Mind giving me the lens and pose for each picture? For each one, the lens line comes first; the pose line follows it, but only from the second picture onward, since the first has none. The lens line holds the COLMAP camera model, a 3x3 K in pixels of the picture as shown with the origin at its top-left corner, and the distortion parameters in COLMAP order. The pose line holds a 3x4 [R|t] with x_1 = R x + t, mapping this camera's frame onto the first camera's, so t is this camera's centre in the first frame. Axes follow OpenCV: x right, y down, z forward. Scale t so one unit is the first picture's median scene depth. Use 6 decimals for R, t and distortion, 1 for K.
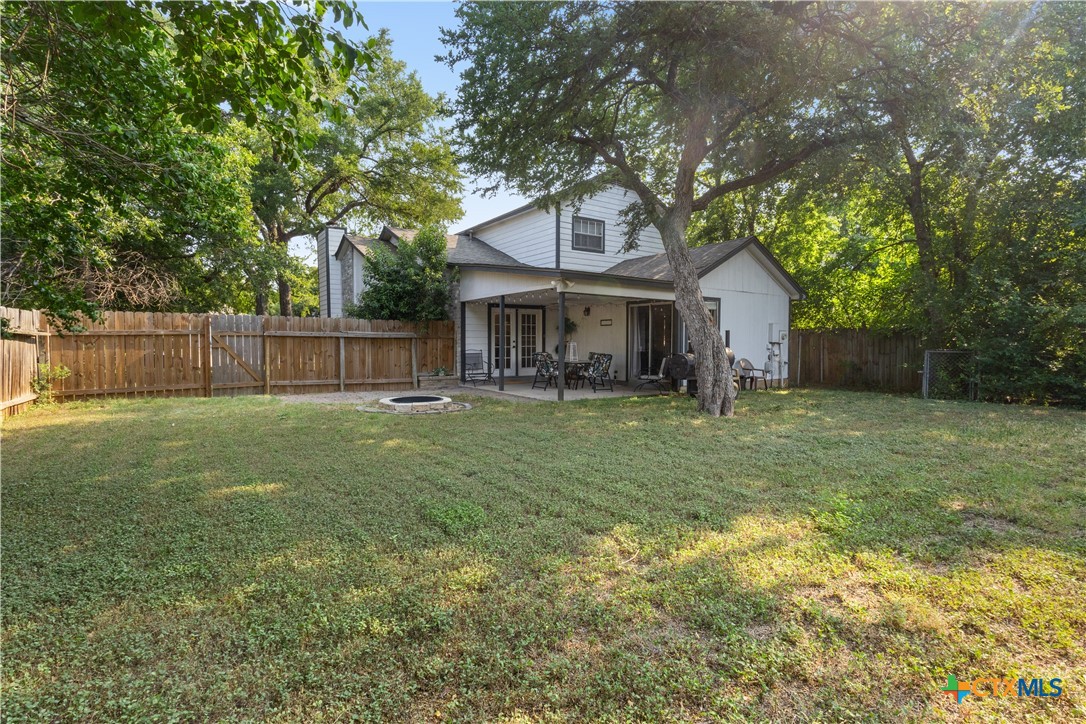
lens RADIAL K [[501.4, 0, 542.9], [0, 501.4, 358.9], [0, 0, 1]] dist [0.000901, 0.003706]
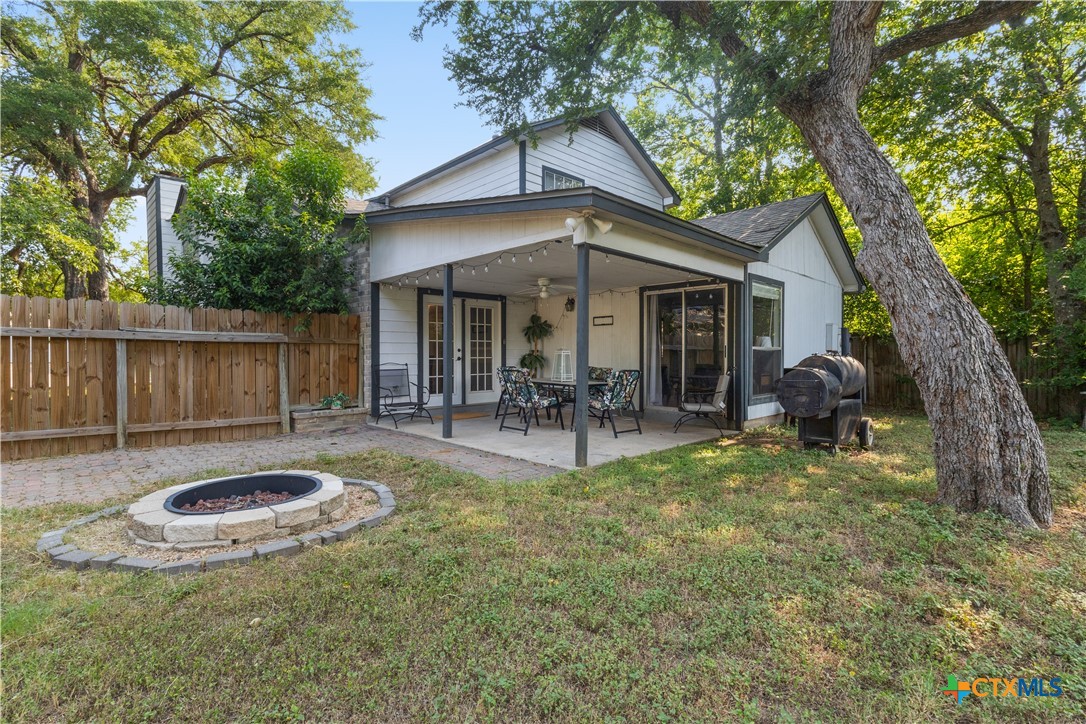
lens RADIAL K [[501.4, 0, 538.7], [0, 501.4, 358.8], [0, 0, 1]] dist [0.000901, 0.003706]
pose [[0.988189, -0.004145, 0.153185, -0.061414], [0.008269, 0.999620, -0.026295, -0.007047], [-0.153018, 0.027251, 0.987848, 0.400880]]
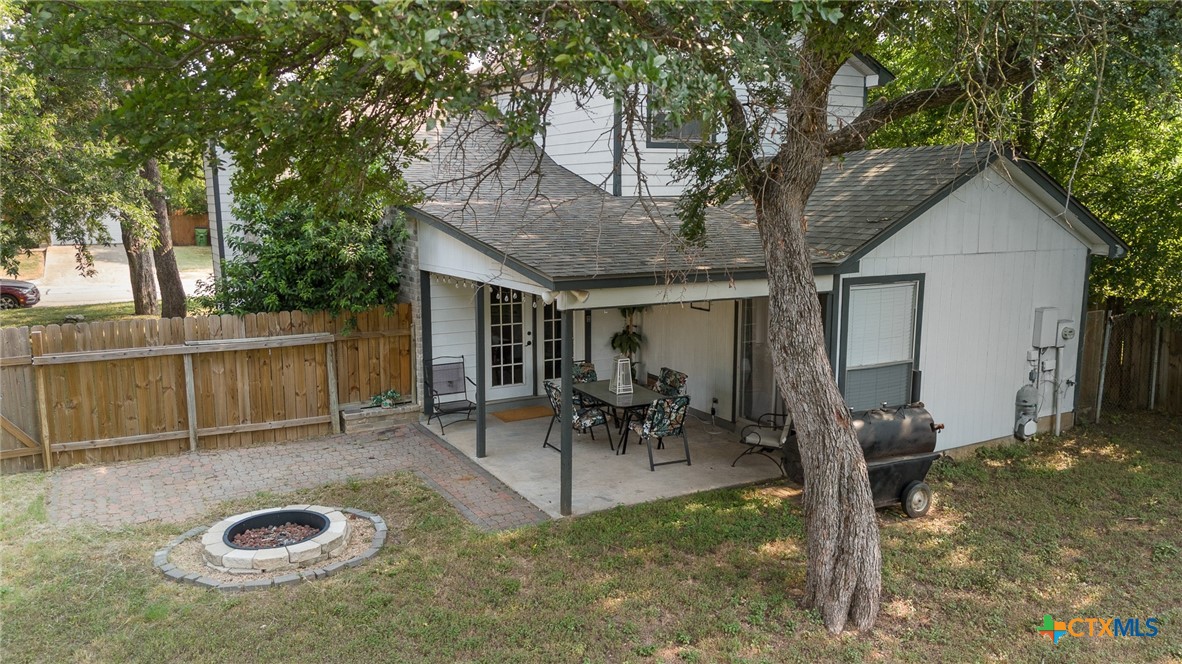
lens RADIAL K [[869.9, 0, 591.1], [0, 869.9, 335.2], [0, 0, 1]] dist [0.069893, -0.035627]
pose [[0.994212, 0.016949, -0.106089, 0.118560], [-0.003530, 0.992098, 0.125418, -0.165488], [0.107376, -0.124317, 0.986415, 0.102319]]
